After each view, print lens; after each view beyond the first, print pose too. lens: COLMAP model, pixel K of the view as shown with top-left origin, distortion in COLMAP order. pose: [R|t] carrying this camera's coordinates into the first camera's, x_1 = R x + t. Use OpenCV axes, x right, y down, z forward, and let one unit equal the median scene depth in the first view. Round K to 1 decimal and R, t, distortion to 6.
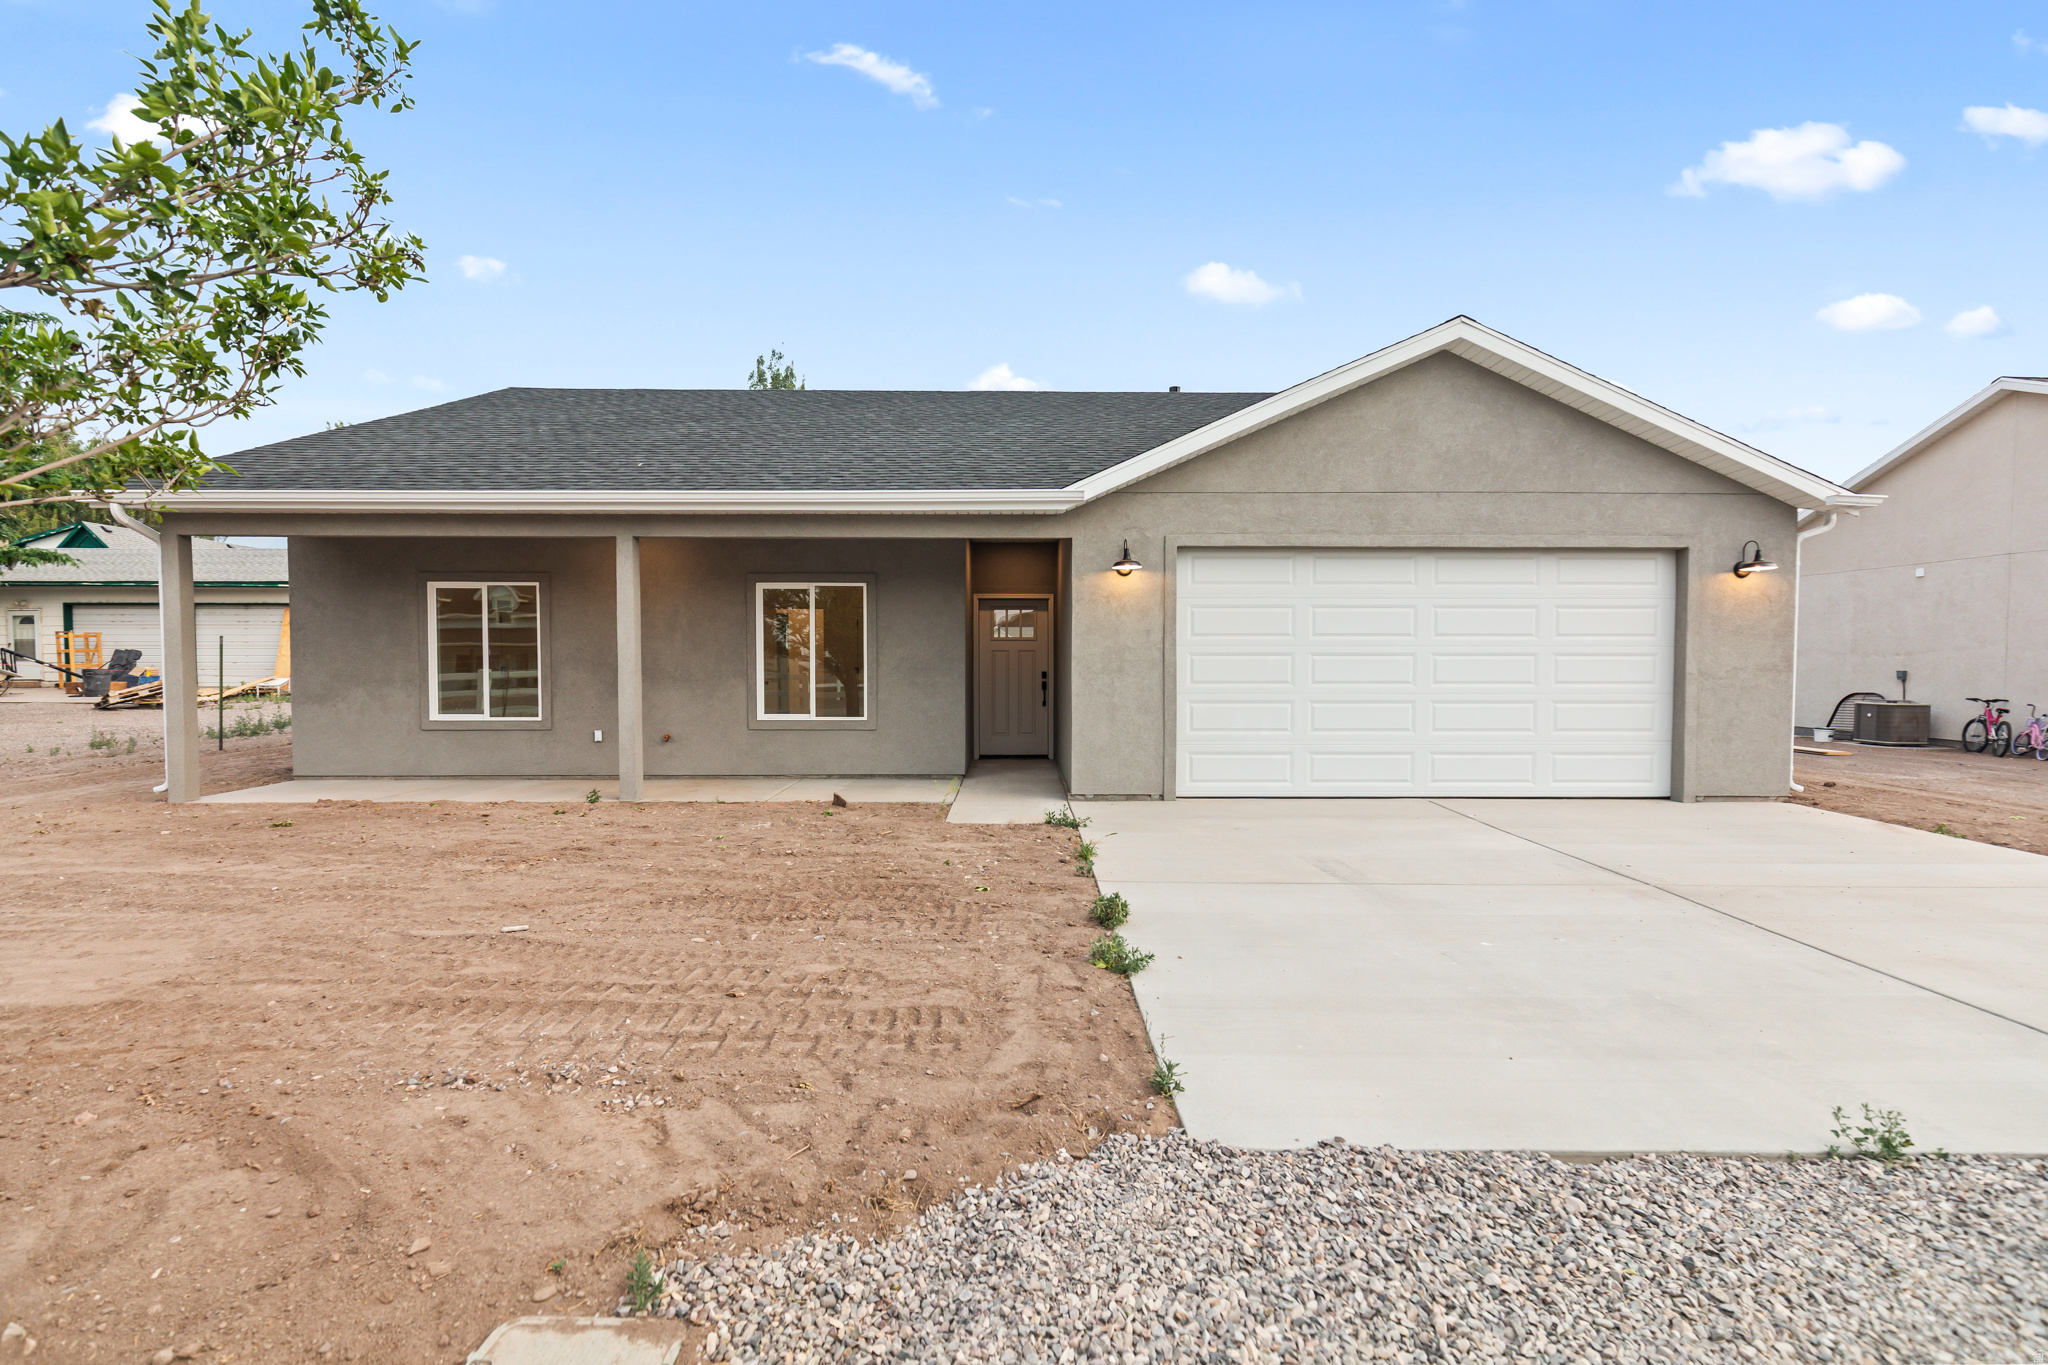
lens RADIAL K [[920.0, 0, 1022.8], [0, 920.0, 700.6], [0, 0, 1]] dist [-0.000244, -0.000129]
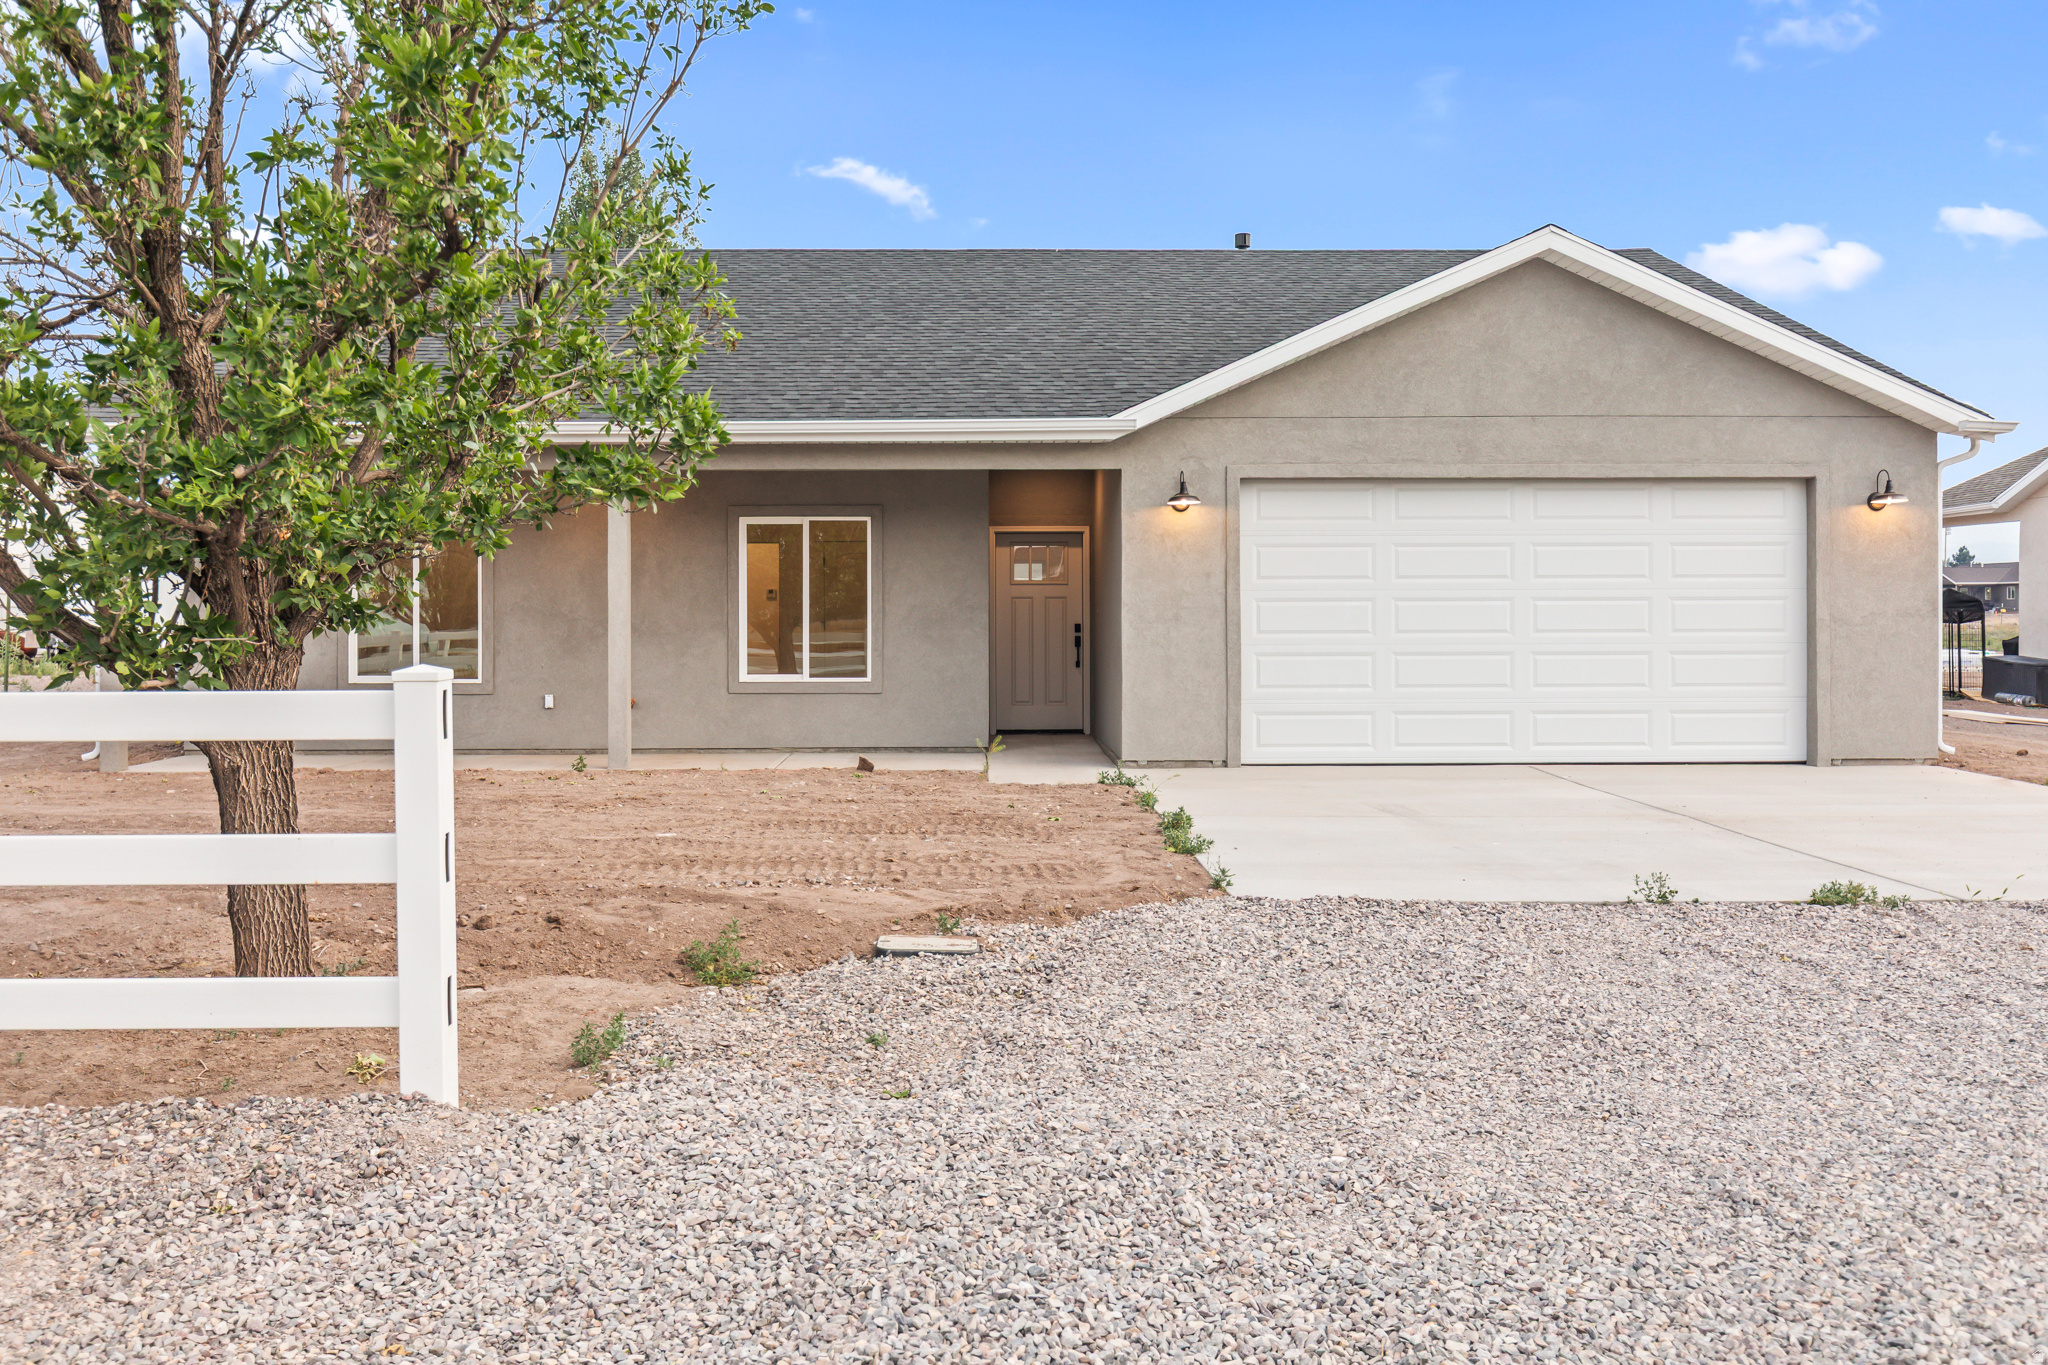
lens RADIAL K [[1595.5, 0, 1027.0], [0, 1595.5, 641.1], [0, 0, 1]] dist [0.006232, 0.001725]
pose [[0.999776, -0.004775, 0.020634, -0.068641], [0.005352, 0.999594, -0.027973, 0.030544], [-0.020492, 0.028077, 0.999396, -0.519175]]
